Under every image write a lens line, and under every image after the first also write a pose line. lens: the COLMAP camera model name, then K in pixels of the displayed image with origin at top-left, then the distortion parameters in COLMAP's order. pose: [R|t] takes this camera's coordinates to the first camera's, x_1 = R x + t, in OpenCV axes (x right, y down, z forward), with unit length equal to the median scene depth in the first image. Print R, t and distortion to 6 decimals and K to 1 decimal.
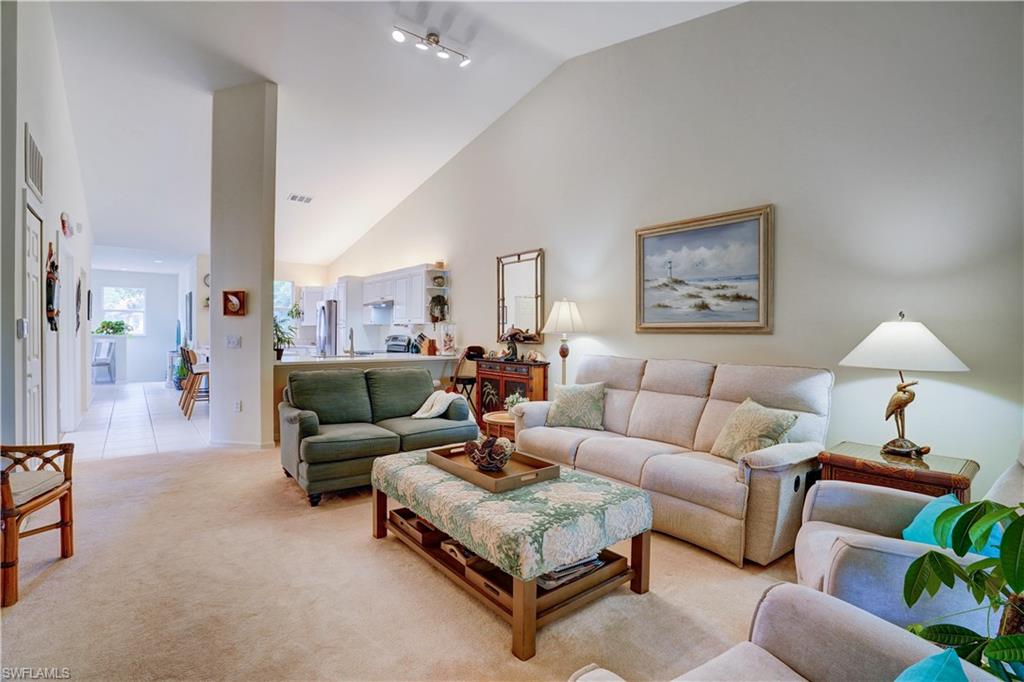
lens RADIAL K [[471.8, 0, 516.9], [0, 471.8, 332.9], [0, 0, 1]] dist [-0.036922, 0.005271]
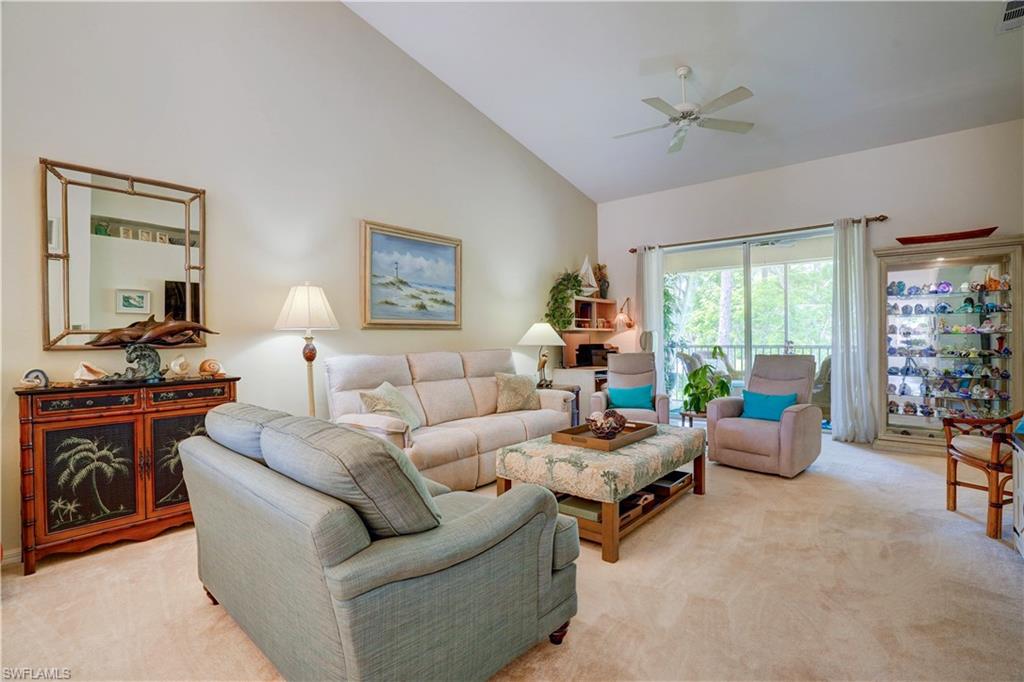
lens RADIAL K [[471.8, 0, 517.2], [0, 471.8, 340.6], [0, 0, 1]] dist [-0.036922, 0.005271]
pose [[-0.168996, -0.014676, 0.985507, -0.796643], [0.010022, 0.999812, 0.016608, 0.011864], [-0.985566, 0.012683, -0.168817, 0.927598]]
